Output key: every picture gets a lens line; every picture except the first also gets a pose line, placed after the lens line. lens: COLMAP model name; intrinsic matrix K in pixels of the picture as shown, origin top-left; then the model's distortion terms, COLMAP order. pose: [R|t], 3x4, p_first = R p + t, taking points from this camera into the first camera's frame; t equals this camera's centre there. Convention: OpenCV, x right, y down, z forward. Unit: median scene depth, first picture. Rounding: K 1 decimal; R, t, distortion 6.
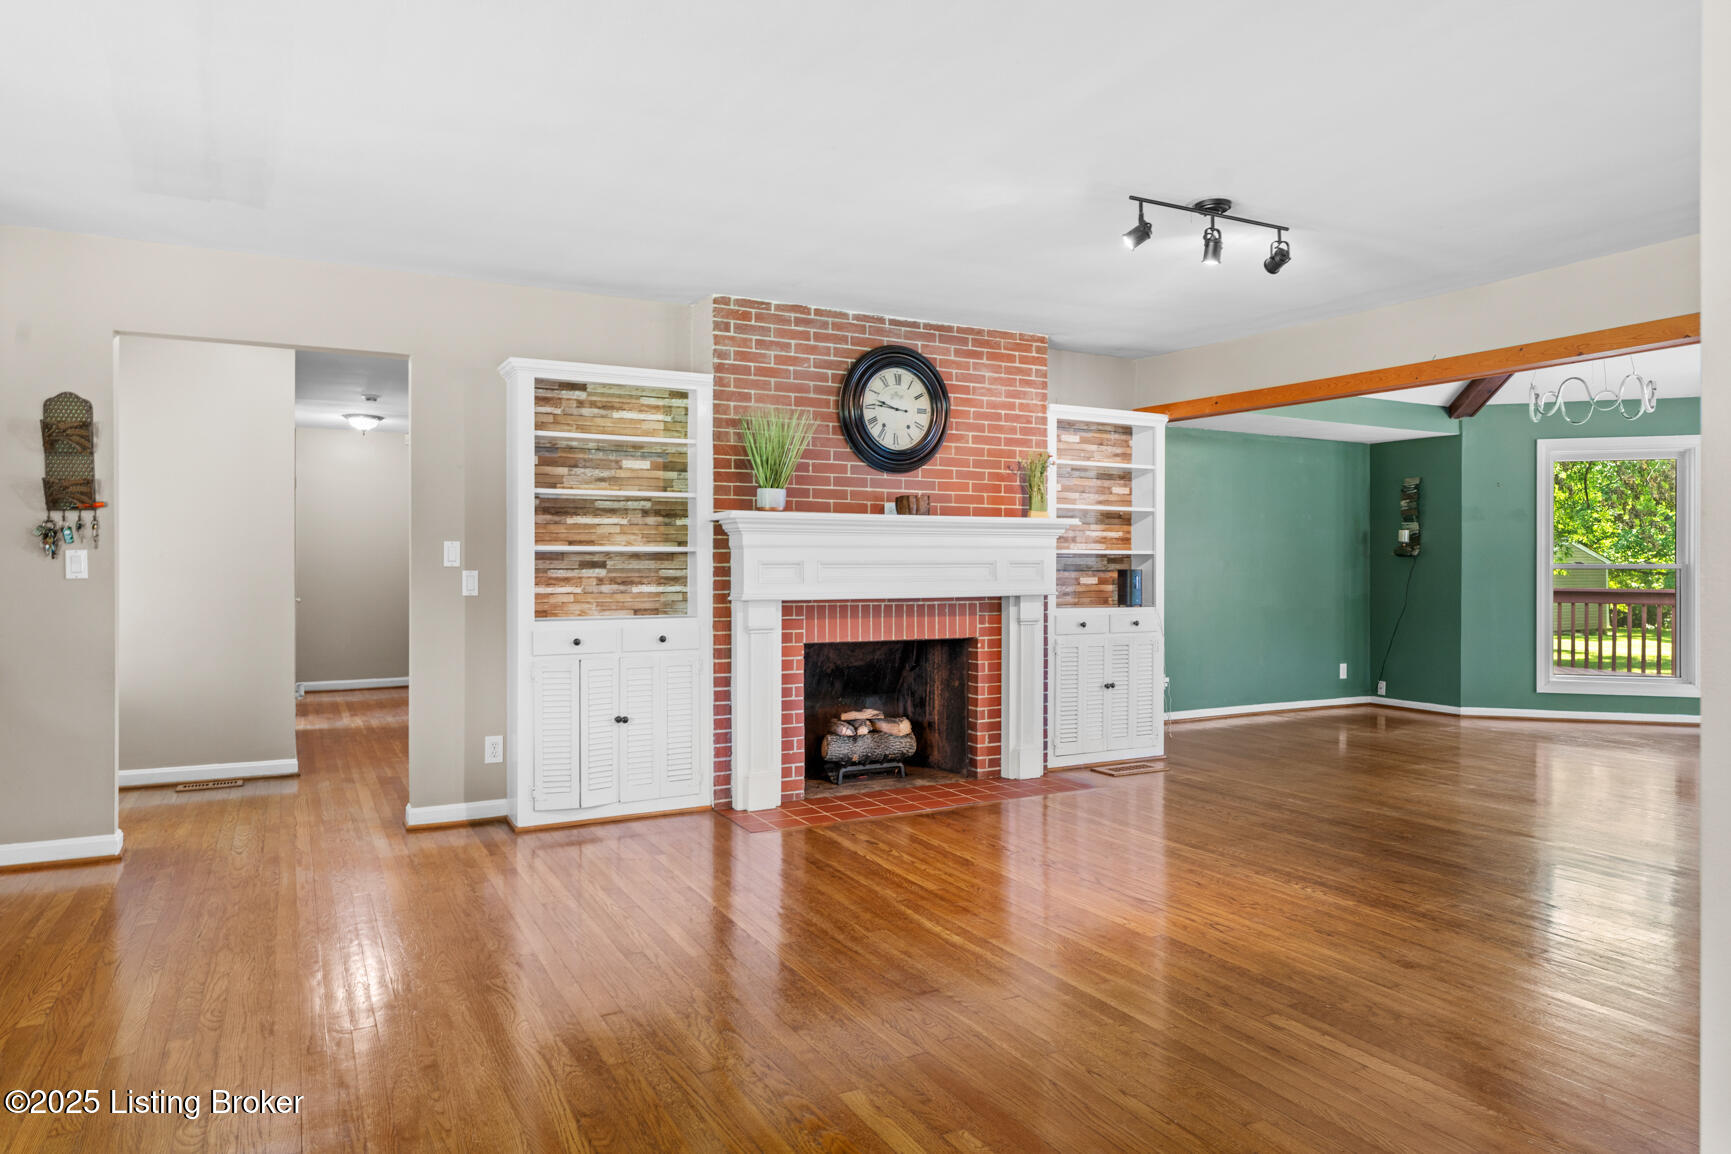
lens RADIAL K [[1095.8, 0, 865.5], [0, 1095.8, 577.0], [0, 0, 1]] dist [0.003795, -0.004965]
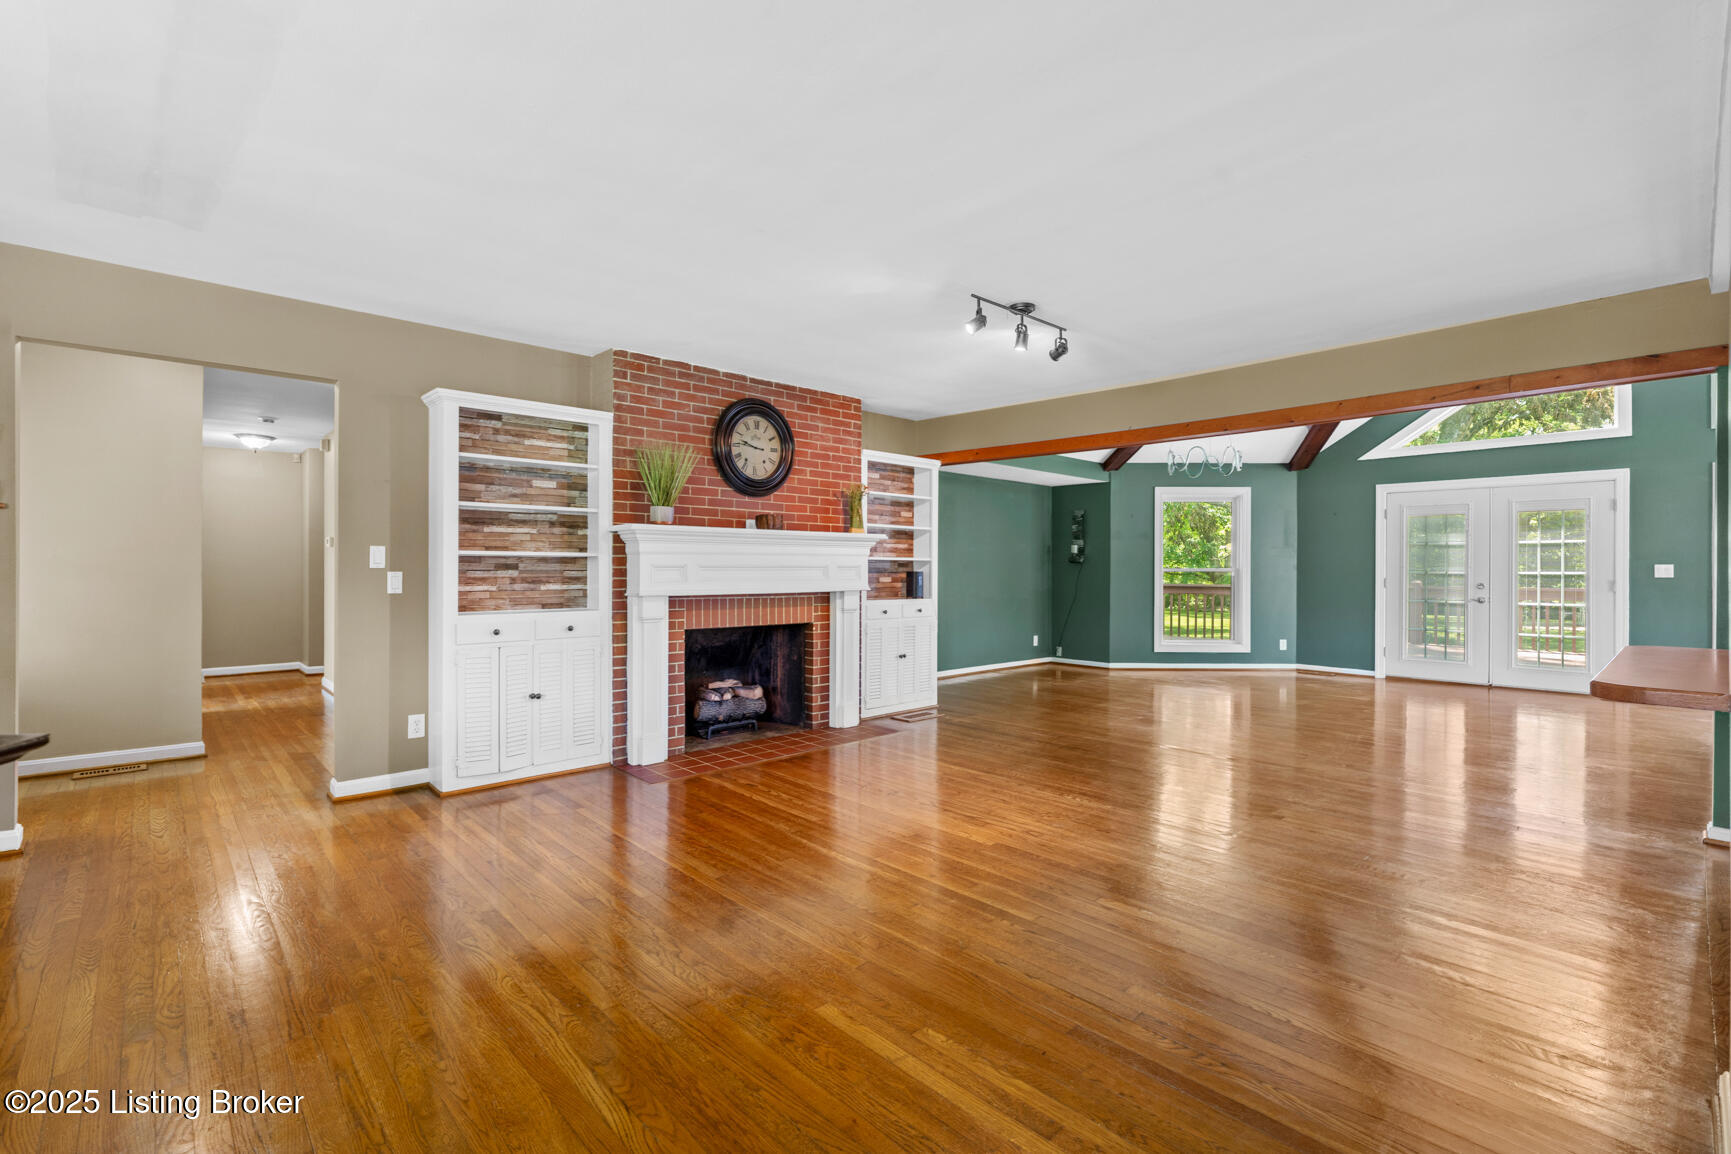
lens RADIAL K [[781.1, 0, 865.5], [0, 781.1, 577.0], [0, 0, 1]] dist [-0.002847, 0.001640]
pose [[0.965205, 0.000171, 0.261494, -0.091453], [-0.000585, 0.999999, 0.001507, -0.001701], [-0.261494, -0.001607, 0.965204, 0.076160]]
